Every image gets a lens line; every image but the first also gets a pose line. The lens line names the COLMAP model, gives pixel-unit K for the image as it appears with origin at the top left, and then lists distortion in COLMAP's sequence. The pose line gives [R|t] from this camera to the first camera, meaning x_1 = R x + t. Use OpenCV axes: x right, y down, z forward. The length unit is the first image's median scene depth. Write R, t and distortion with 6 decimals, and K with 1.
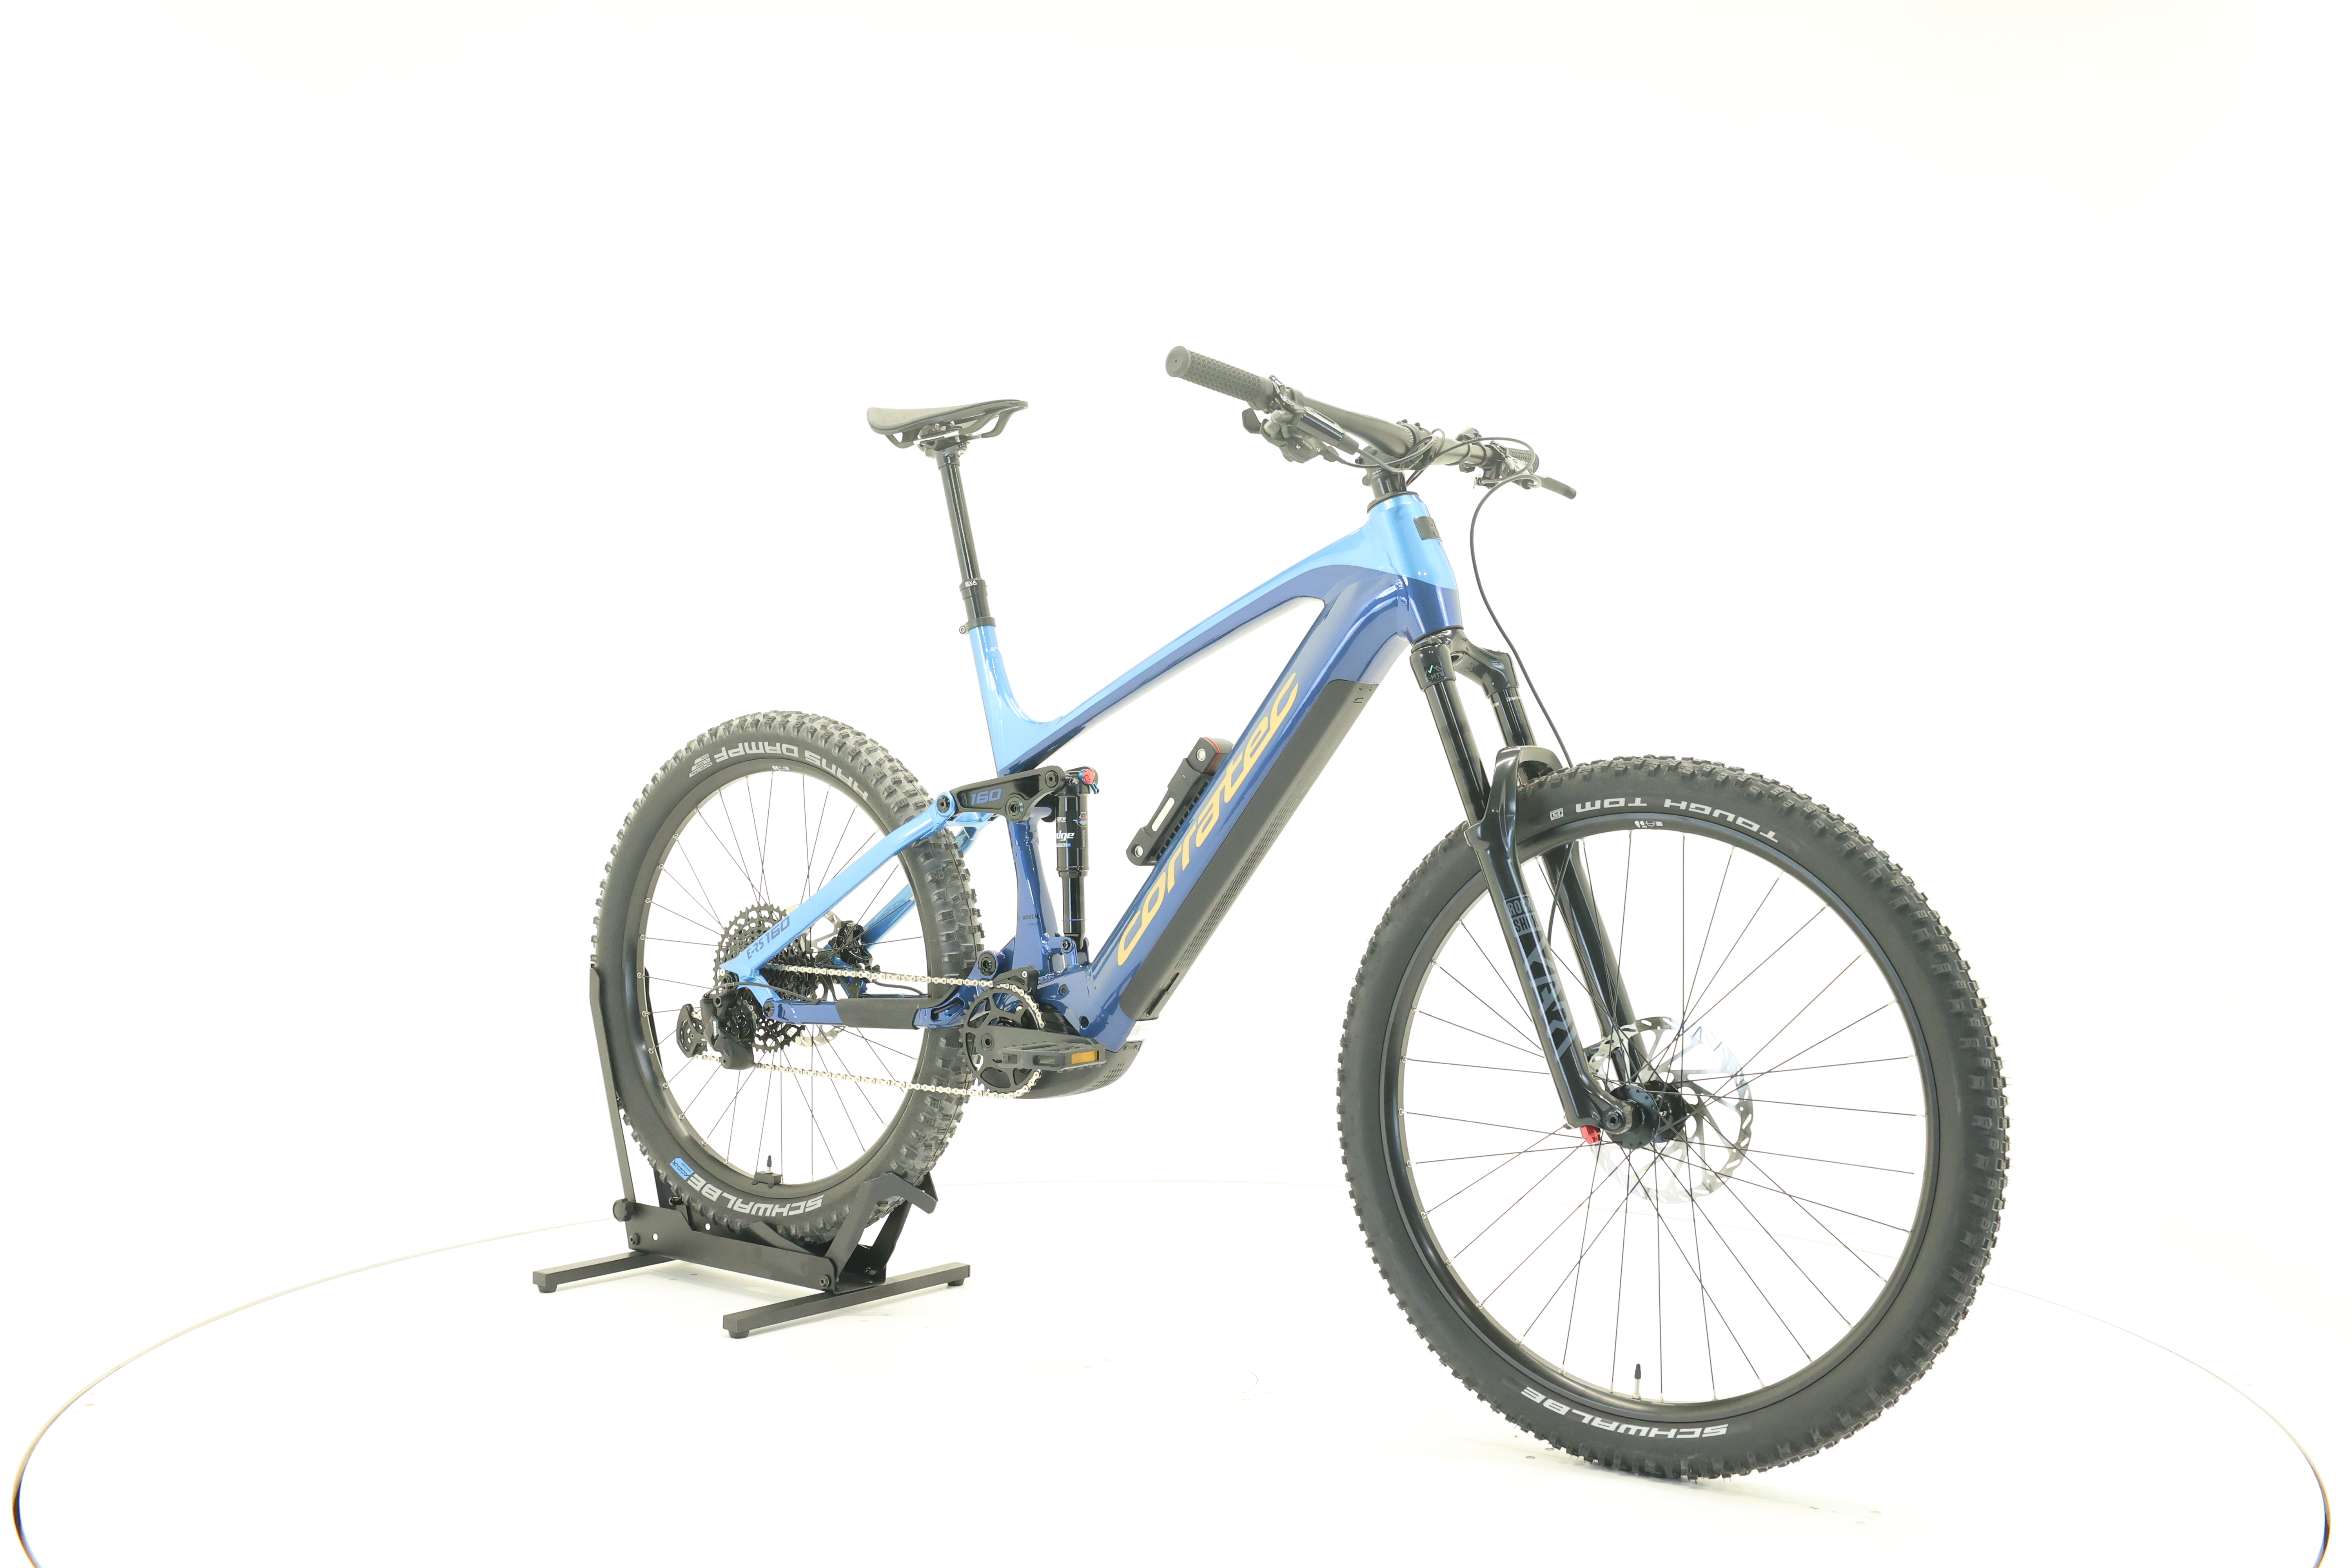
lens RADIAL K [[2502.4, 0, 1172.5], [0, 2502.4, 733.8], [0, 0, 1]] dist [-0.074723, -0.018659]
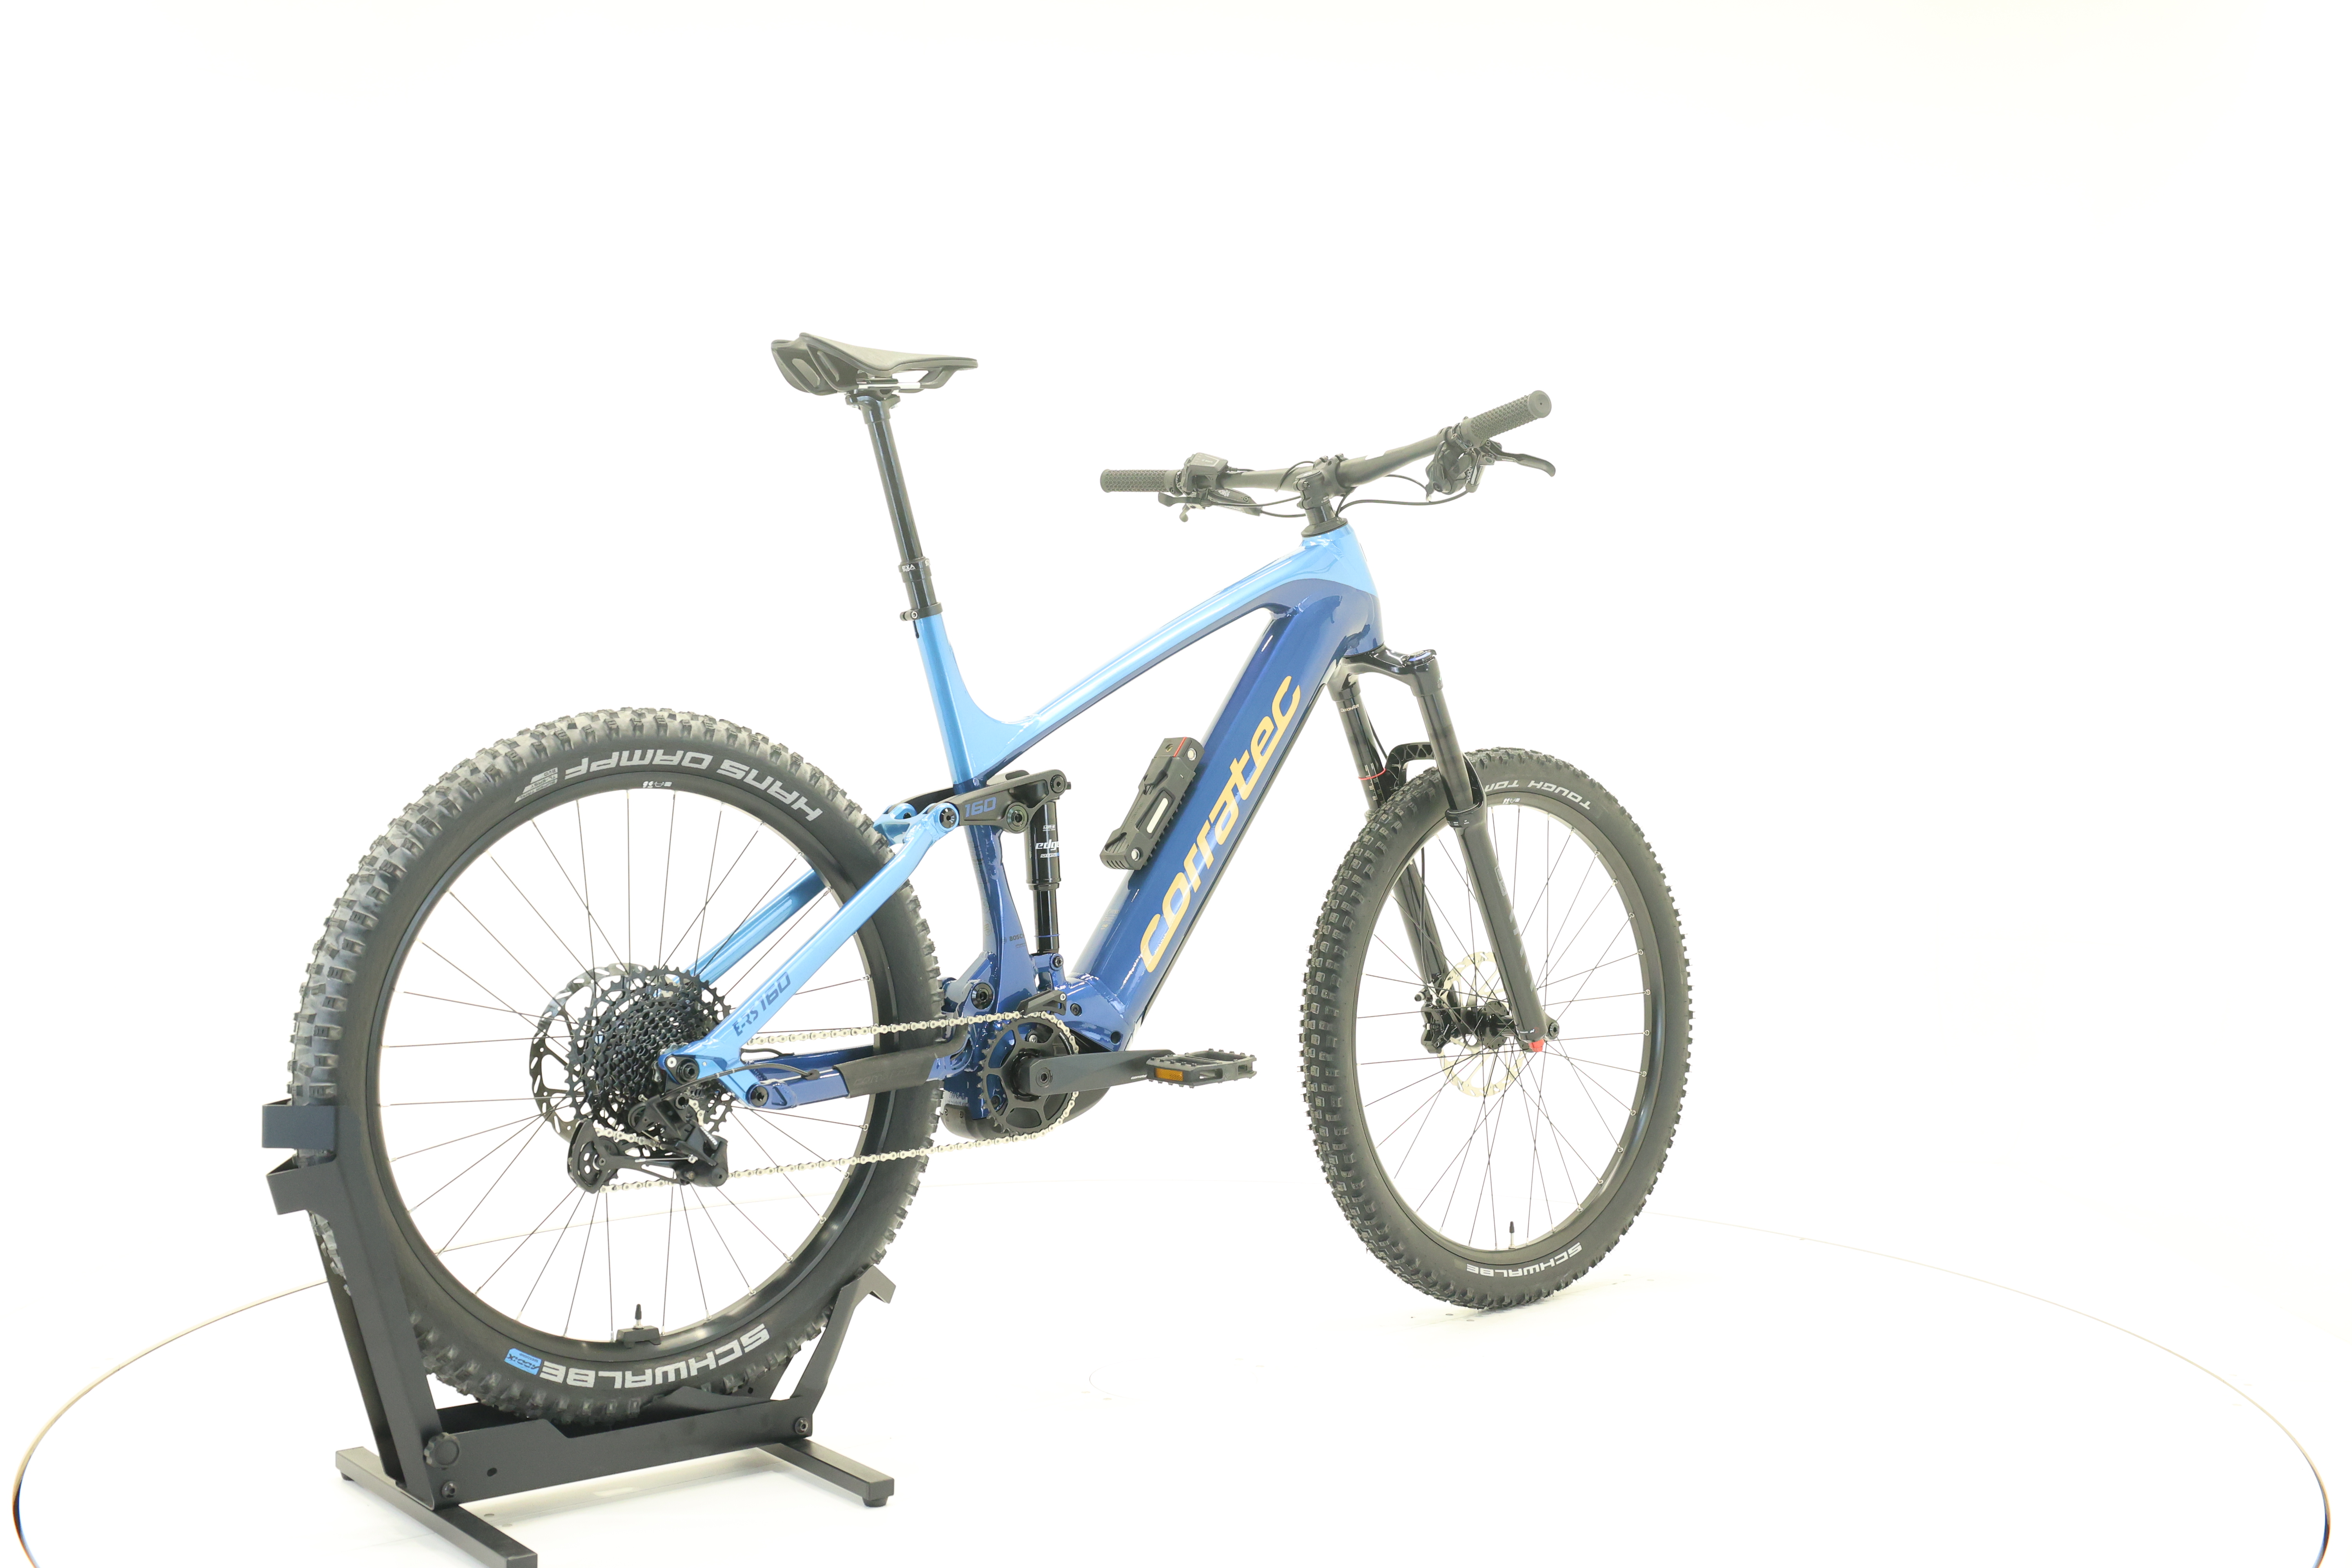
lens RADIAL K [[2502.4, 0, 1172.5], [0, 2502.4, 733.8], [0, 0, 1]] dist [-0.074723, -0.018659]
pose [[0.219840, -0.007686, 0.975506, -0.923390], [0.002350, 0.999970, 0.007349, -0.007007], [-0.975533, 0.000677, 0.219852, 0.740802]]
